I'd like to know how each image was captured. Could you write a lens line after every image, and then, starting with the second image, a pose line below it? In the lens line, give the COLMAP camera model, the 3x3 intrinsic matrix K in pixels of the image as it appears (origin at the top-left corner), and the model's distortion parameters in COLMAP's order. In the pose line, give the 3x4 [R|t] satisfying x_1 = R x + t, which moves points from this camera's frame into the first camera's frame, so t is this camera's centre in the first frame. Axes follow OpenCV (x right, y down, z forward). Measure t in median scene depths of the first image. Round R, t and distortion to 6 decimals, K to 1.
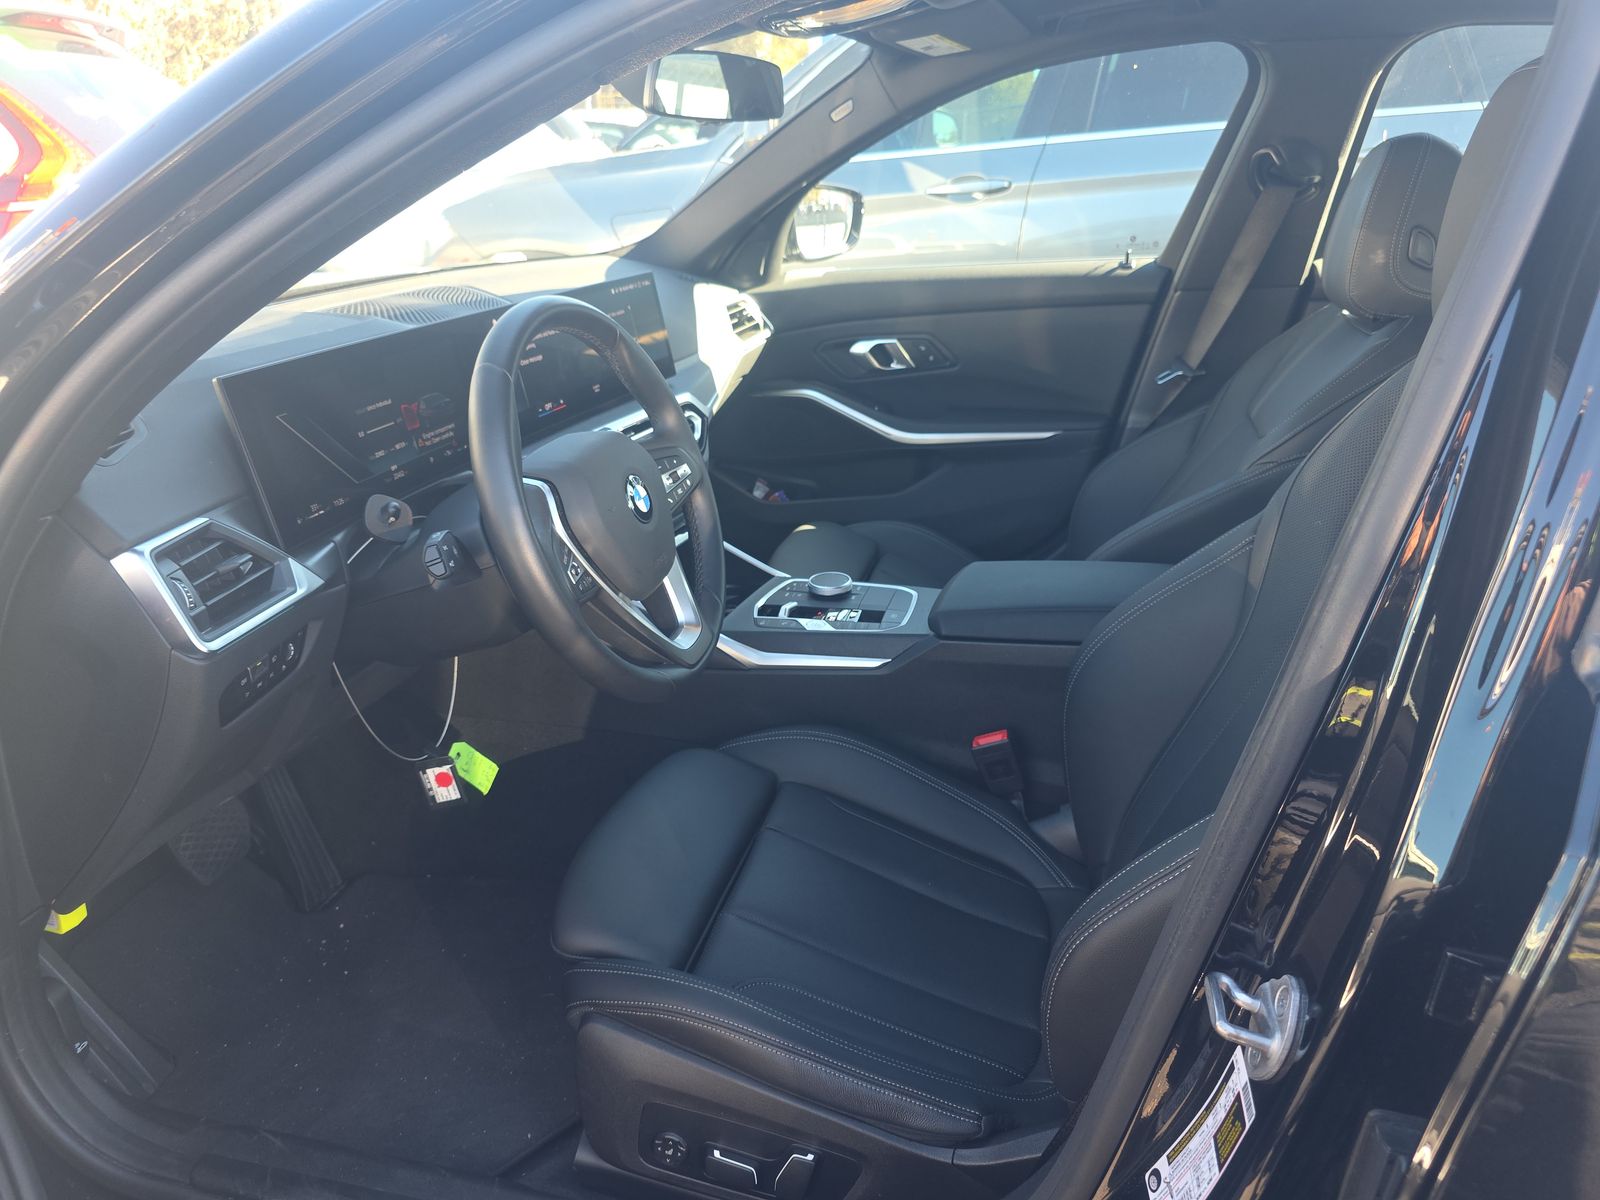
lens RADIAL K [[1153.1, 0, 788.8], [0, 1153.1, 632.2], [0, 0, 1]] dist [0.053594, -0.046750]
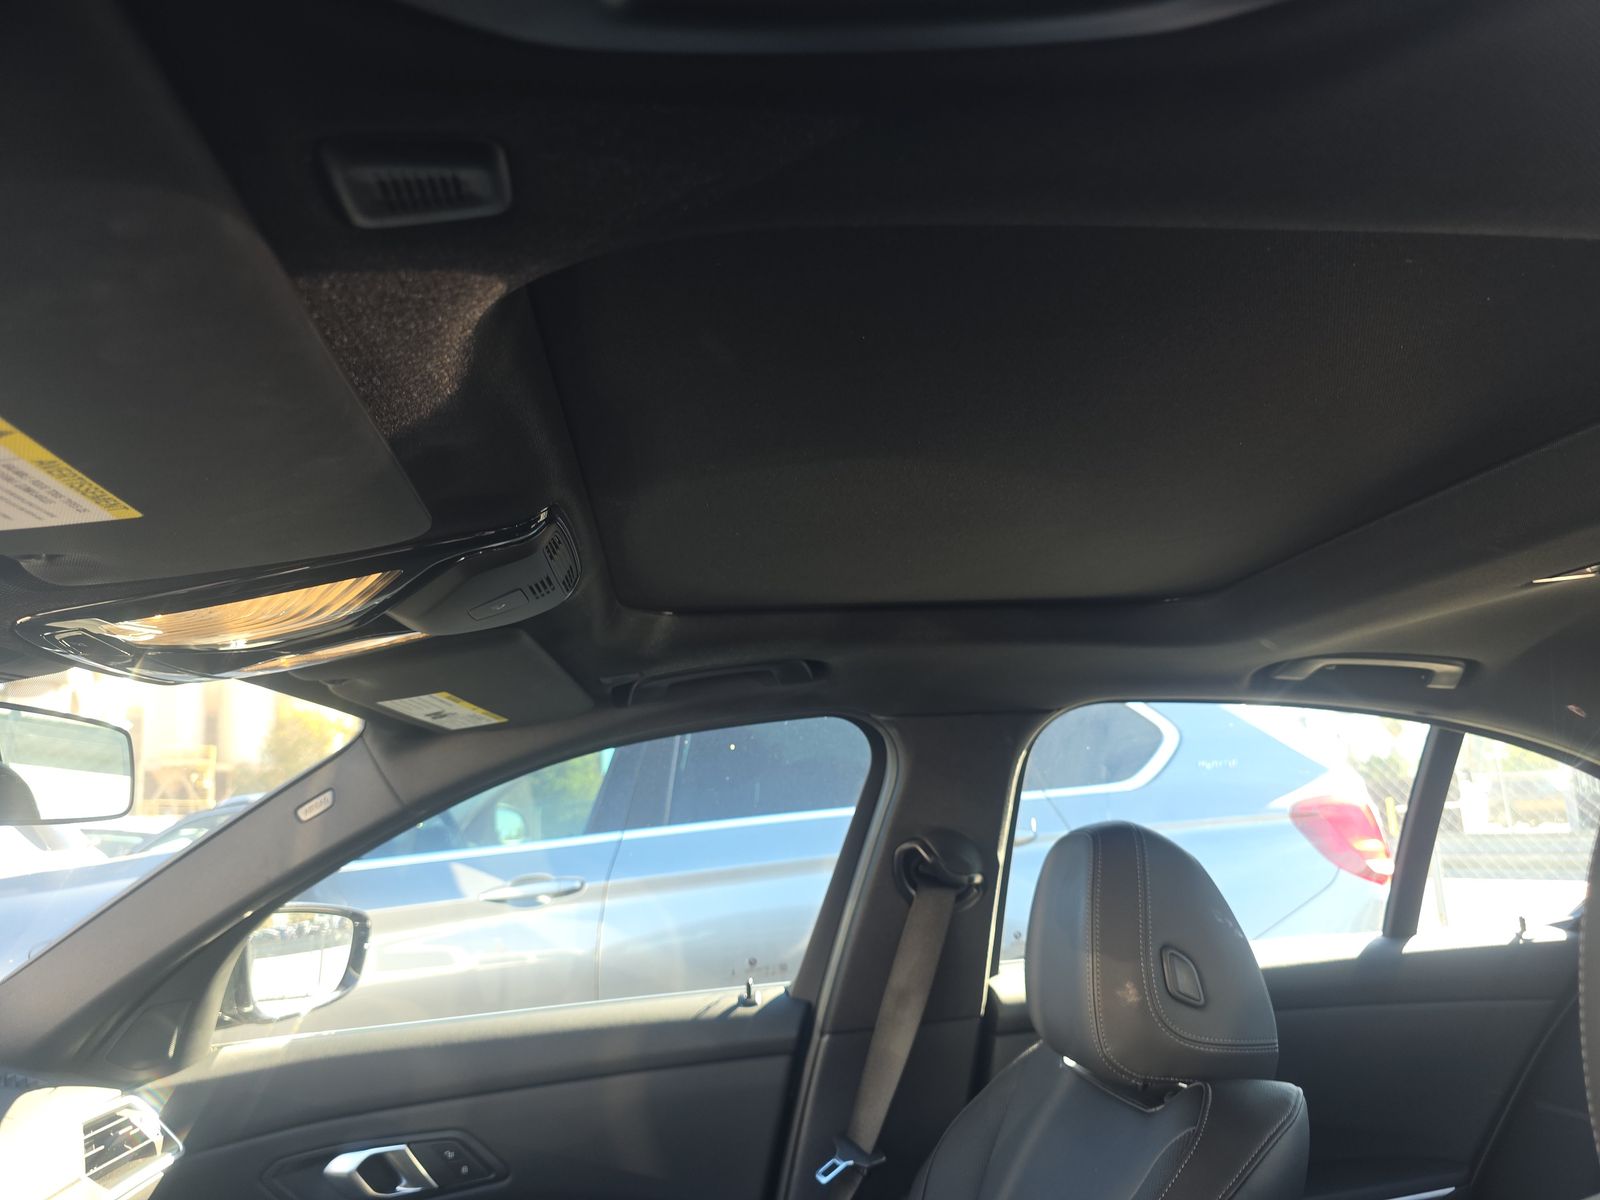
lens RADIAL K [[1098.3, 0, 833.7], [0, 1098.3, 598.9], [0, 0, 1]] dist [0.033756, -0.046704]
pose [[0.924557, 0.052981, 0.377343, 0.067393], [0.172338, 0.825072, -0.538103, -0.138266], [-0.339845, 0.562538, 0.753695, 0.318140]]
